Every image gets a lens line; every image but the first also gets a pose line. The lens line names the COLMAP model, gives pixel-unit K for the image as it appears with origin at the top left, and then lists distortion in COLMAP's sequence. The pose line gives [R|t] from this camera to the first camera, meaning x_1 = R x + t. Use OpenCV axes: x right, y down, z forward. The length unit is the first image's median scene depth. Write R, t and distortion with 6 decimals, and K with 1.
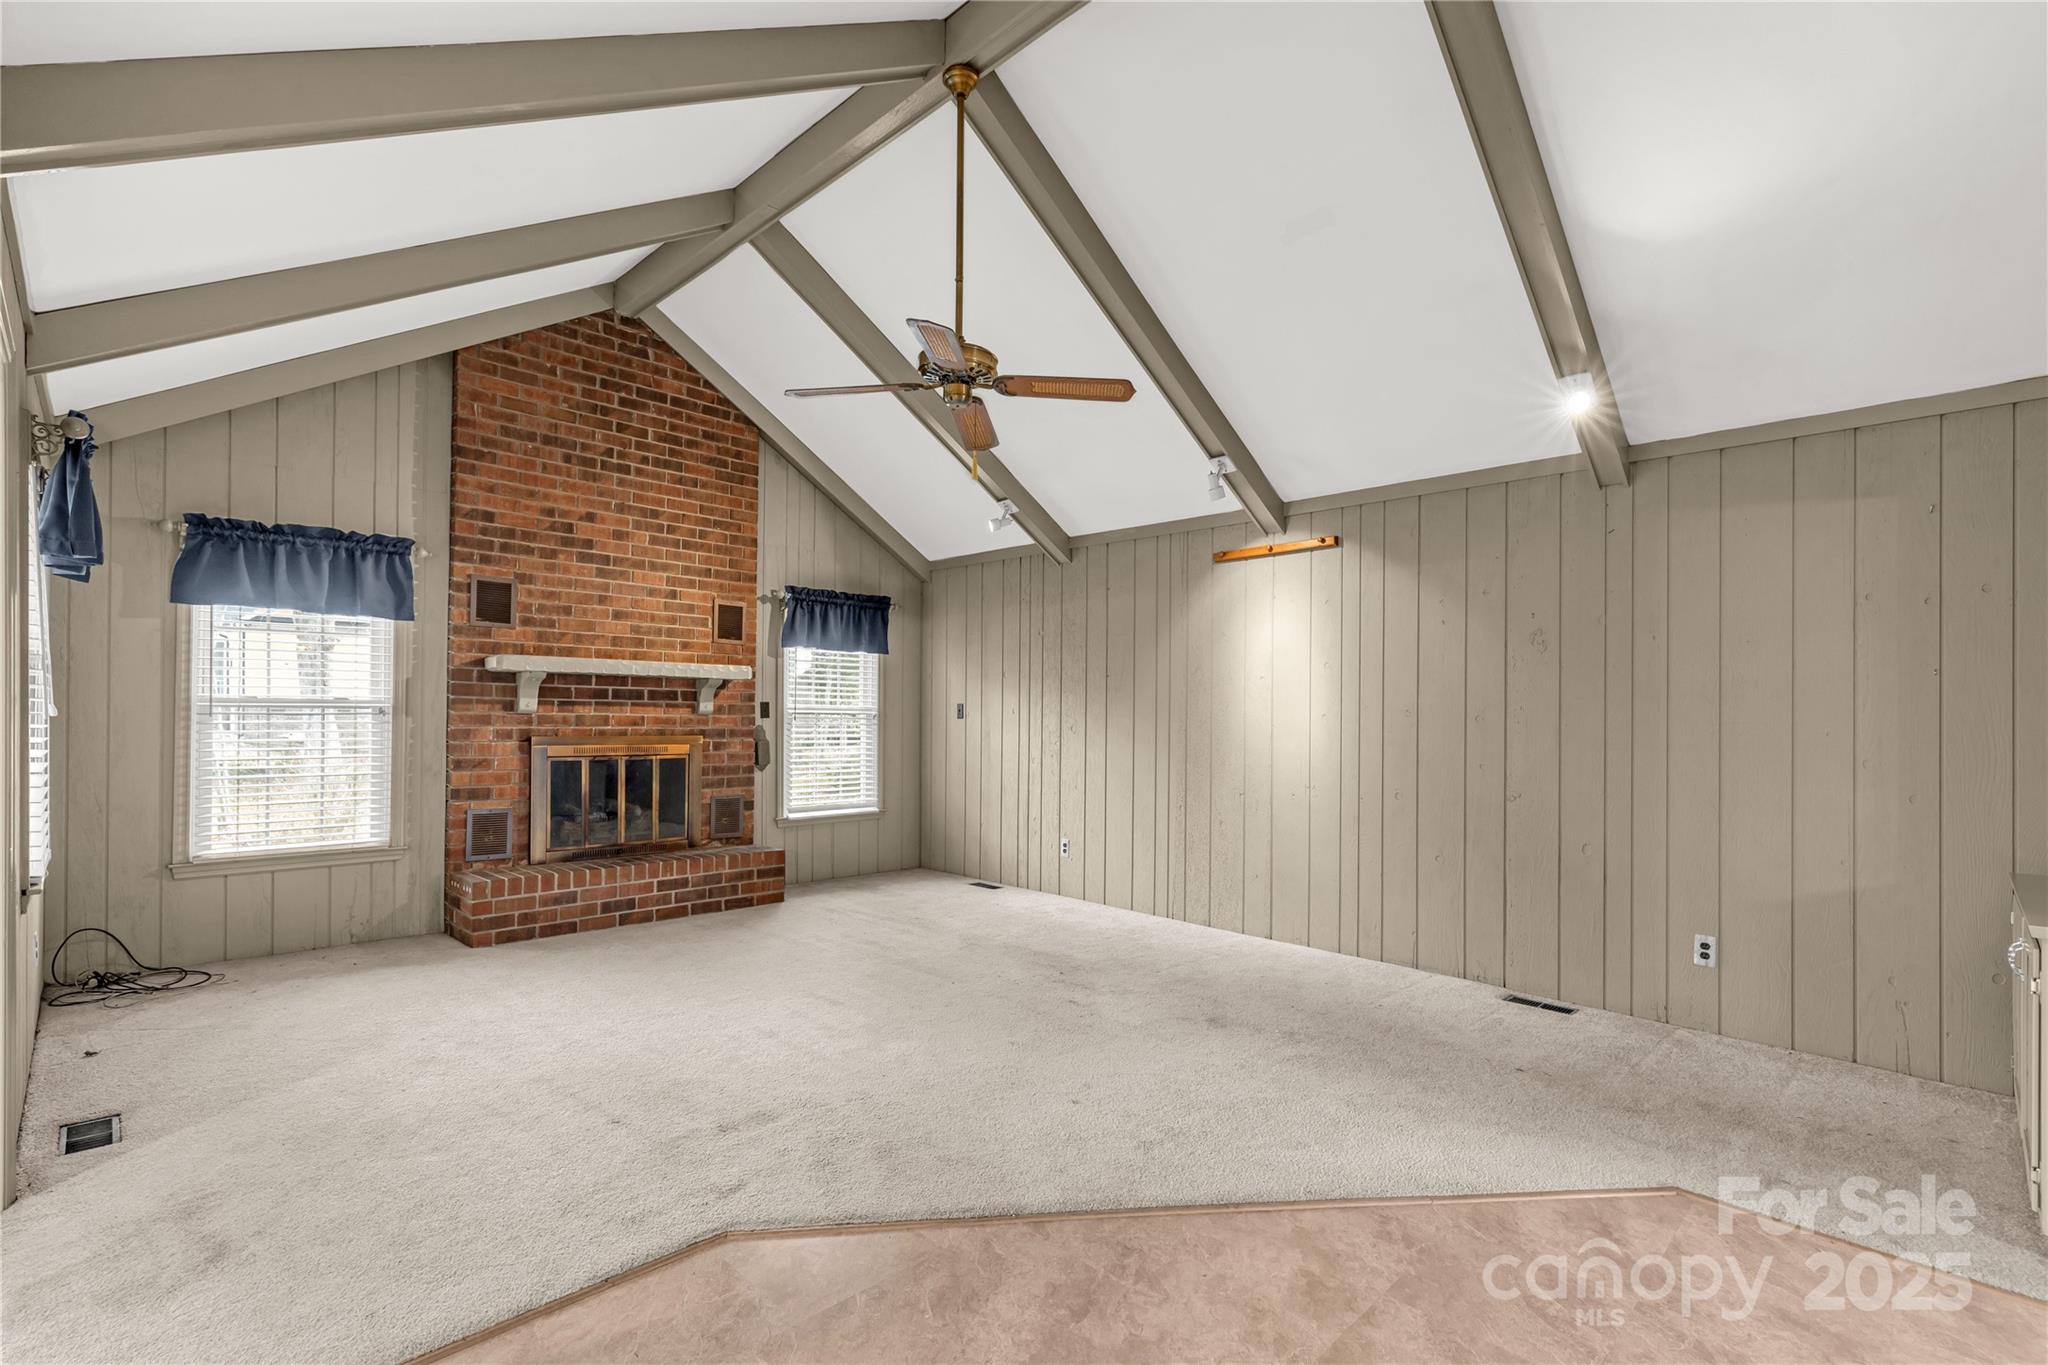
lens RADIAL K [[884.4, 0, 1039.0], [0, 884.4, 716.6], [0, 0, 1]] dist [-0.015675, -0.000479]
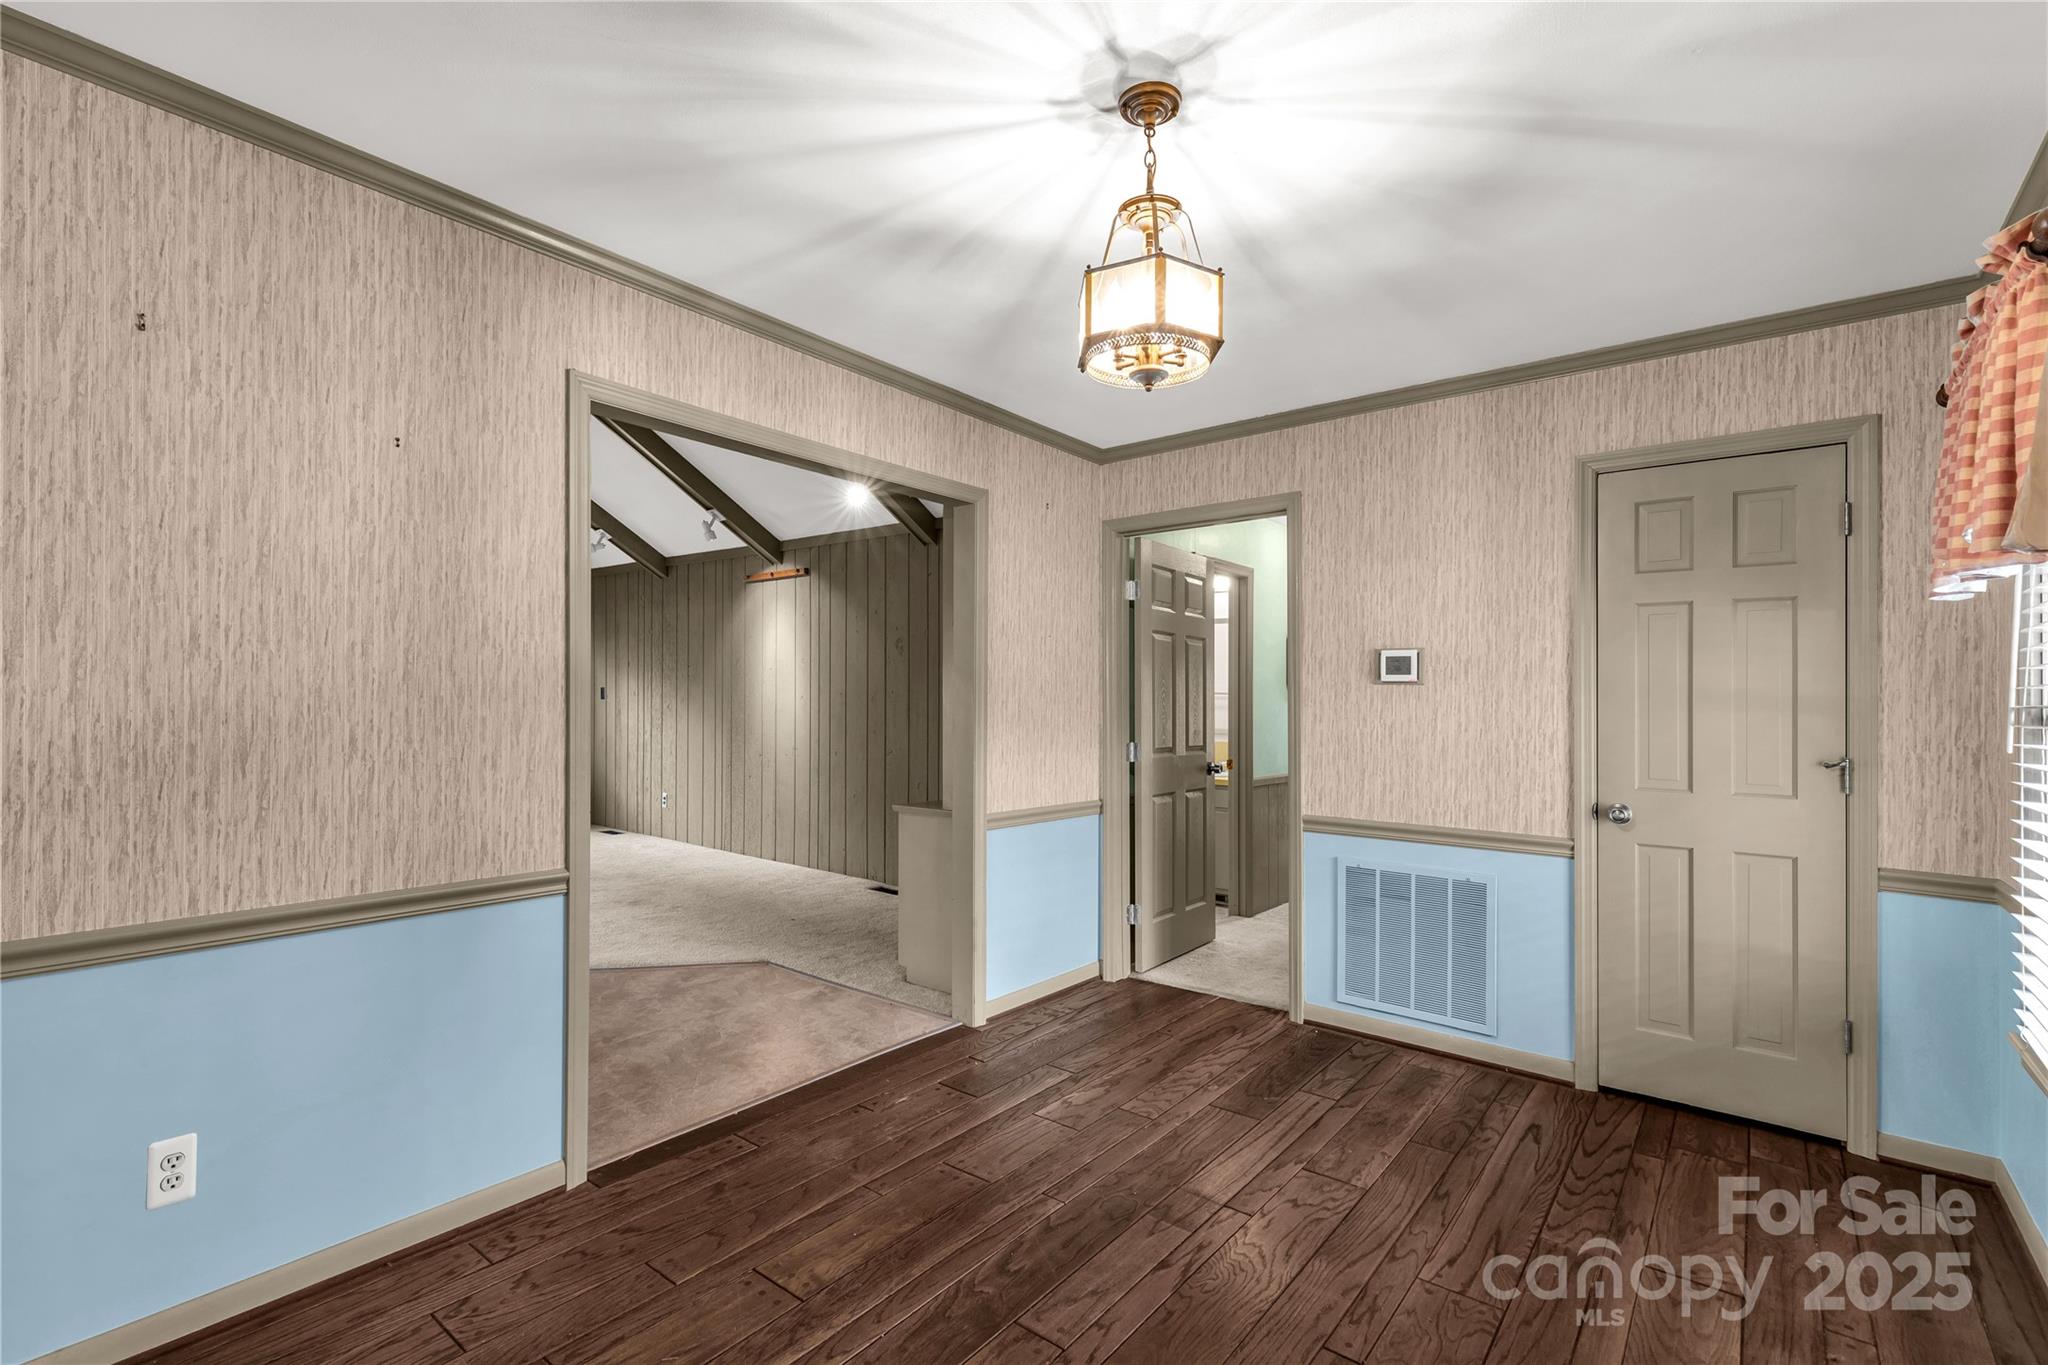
lens RADIAL K [[884.4, 0, 1032.8], [0, 884.4, 692.3], [0, 0, 1]] dist [-0.015675, -0.000479]
pose [[0.992055, -0.003362, 0.125762, 0.448928], [0.003794, 0.999988, -0.003195, -0.002360], [-0.125750, 0.003646, 0.992055, -0.372497]]
